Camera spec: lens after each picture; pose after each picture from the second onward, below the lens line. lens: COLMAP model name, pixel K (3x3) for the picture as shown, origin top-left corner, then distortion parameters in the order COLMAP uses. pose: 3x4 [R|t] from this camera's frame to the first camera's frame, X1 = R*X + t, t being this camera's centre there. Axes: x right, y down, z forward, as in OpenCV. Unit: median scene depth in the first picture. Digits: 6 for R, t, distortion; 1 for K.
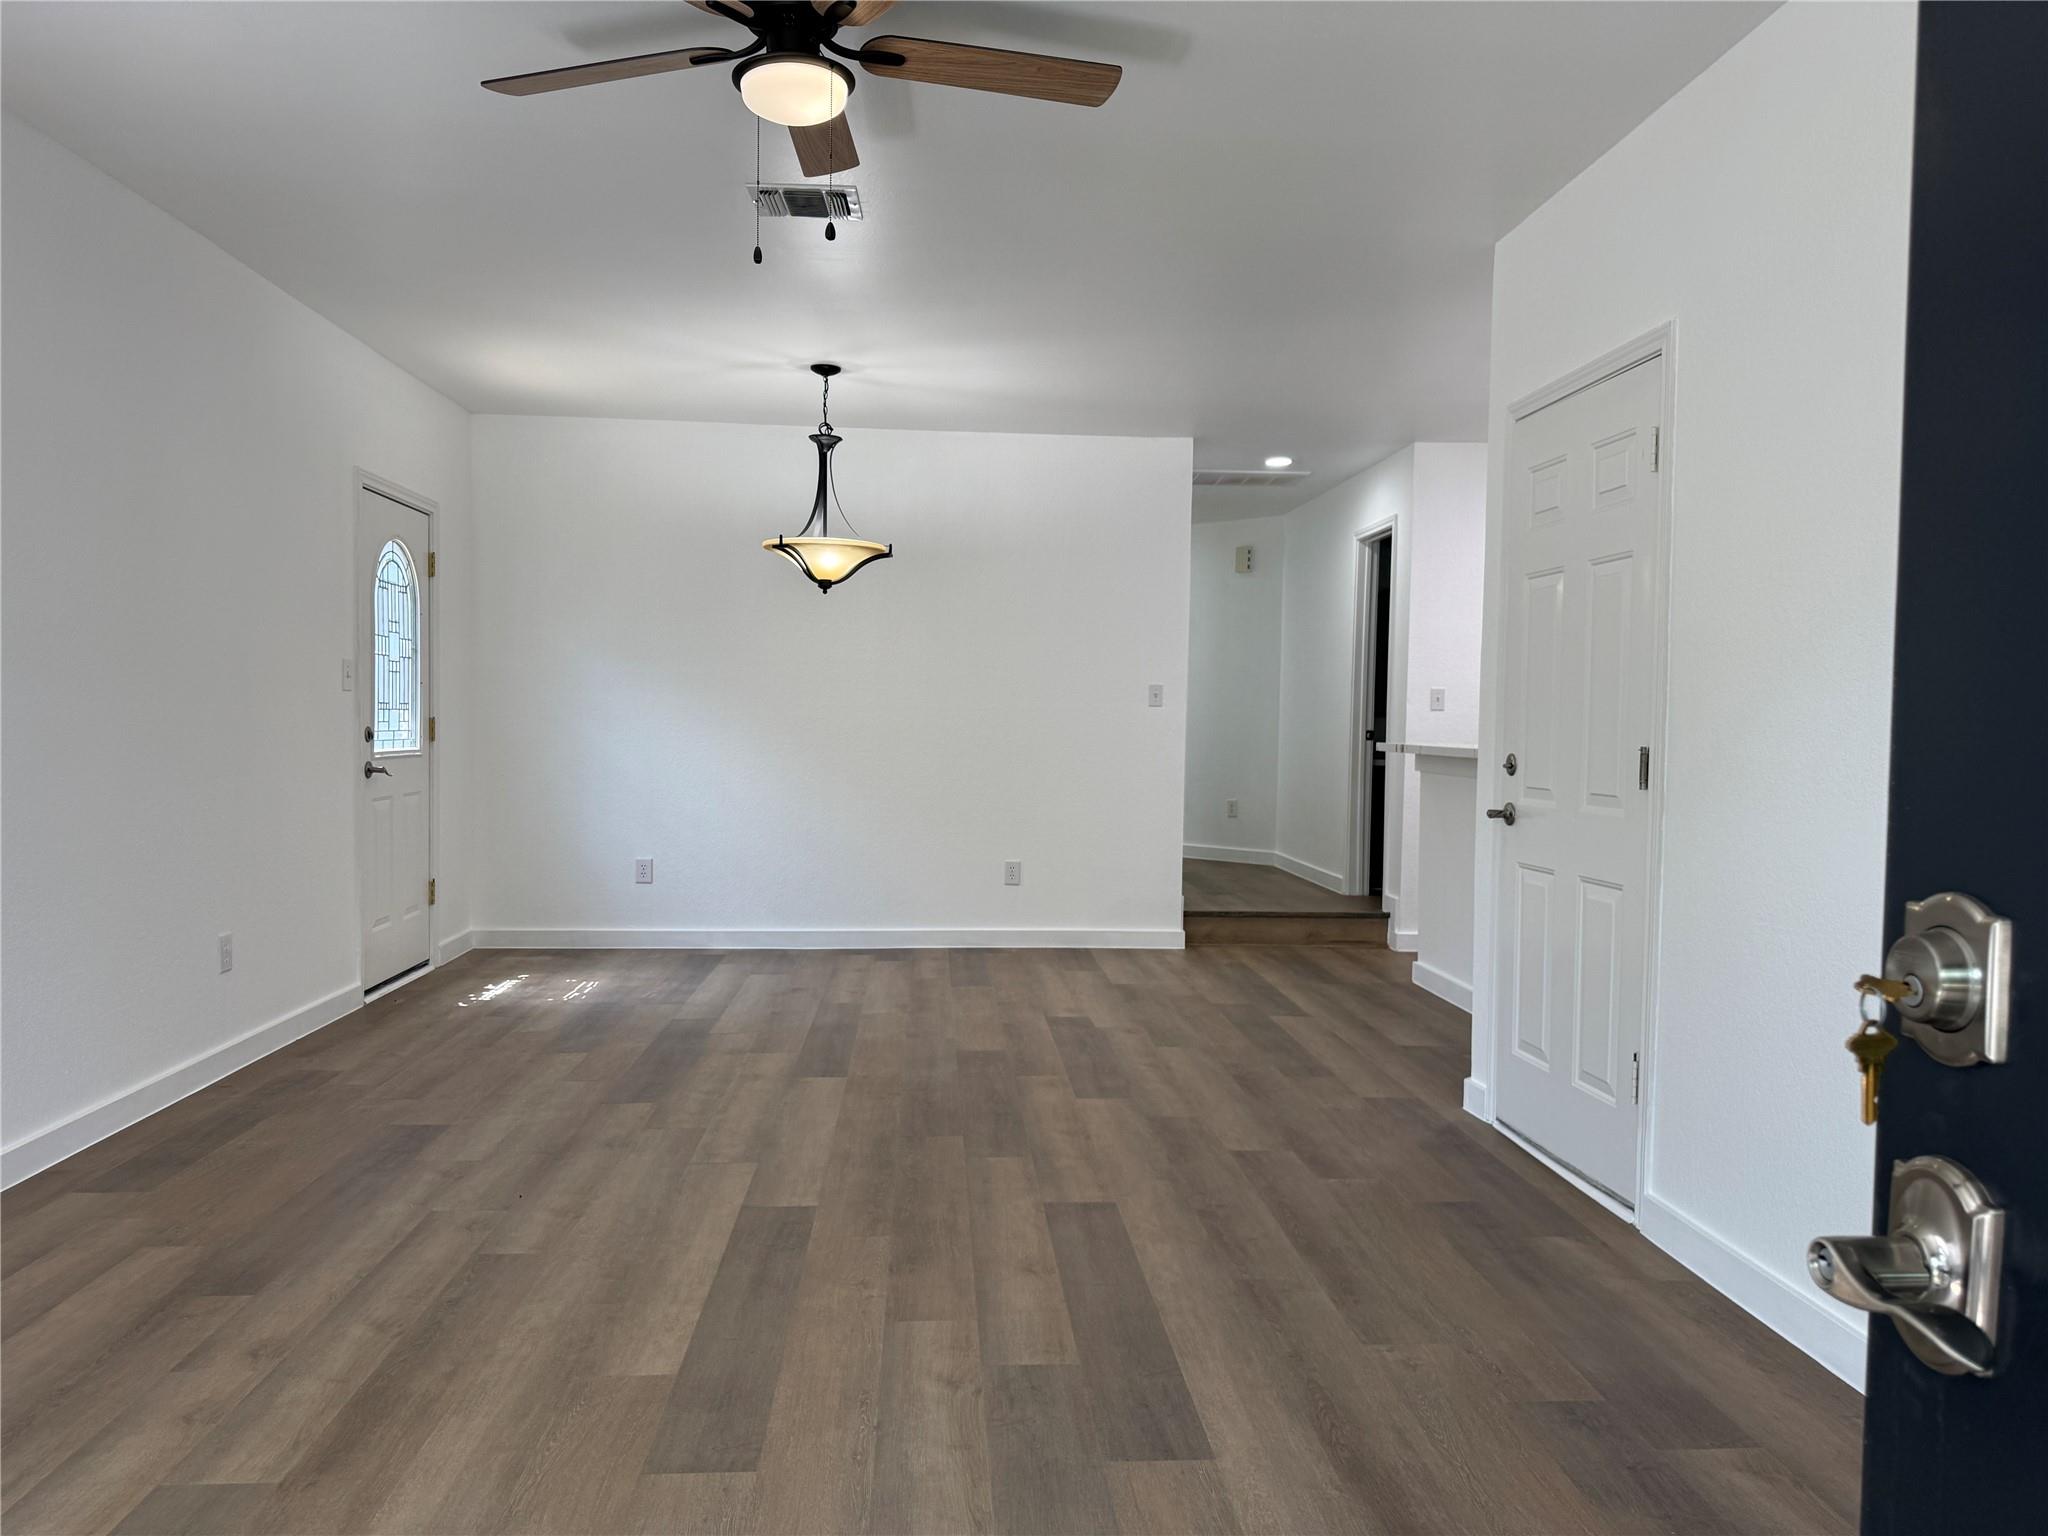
lens RADIAL K [[1440.5, 0, 1024.3], [0, 1440.5, 772.5], [0, 0, 1]] dist [0.087521, -0.129444]
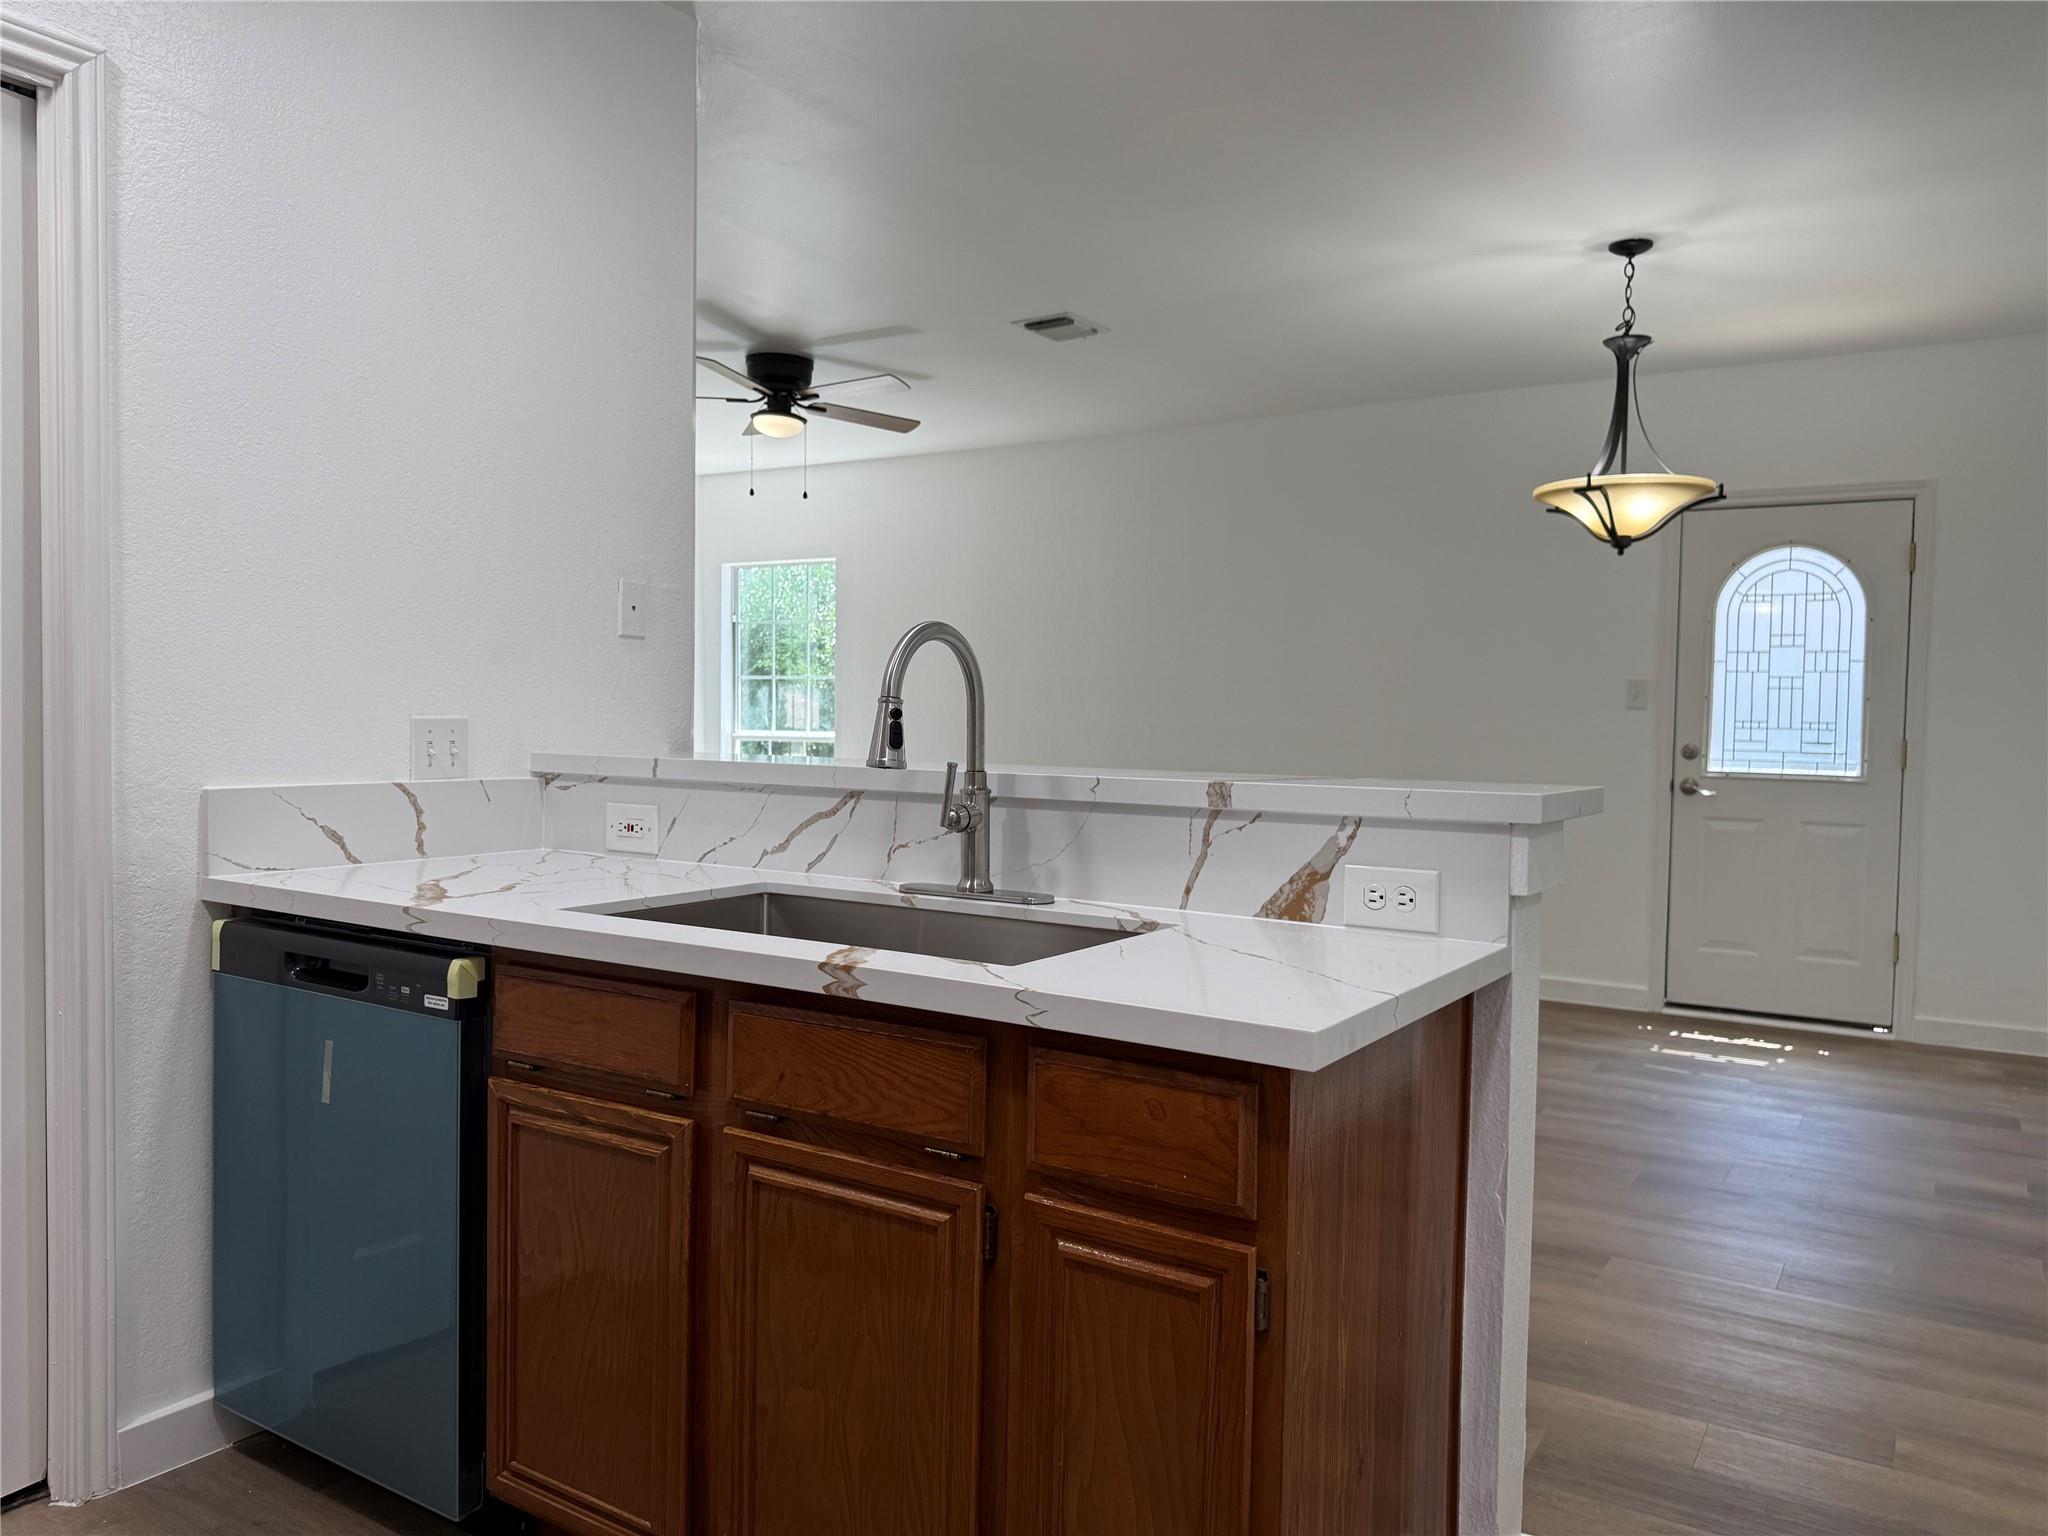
lens RADIAL K [[1442.5, 0, 1020.1], [0, 1442.5, 778.2], [0, 0, 1]] dist [0.043318, -0.068881]
pose [[-0.577635, 0.009915, -0.816235, 0.995336], [-0.055549, 0.997131, 0.051423, -0.054239], [0.814403, 0.075045, -0.575427, 1.851086]]
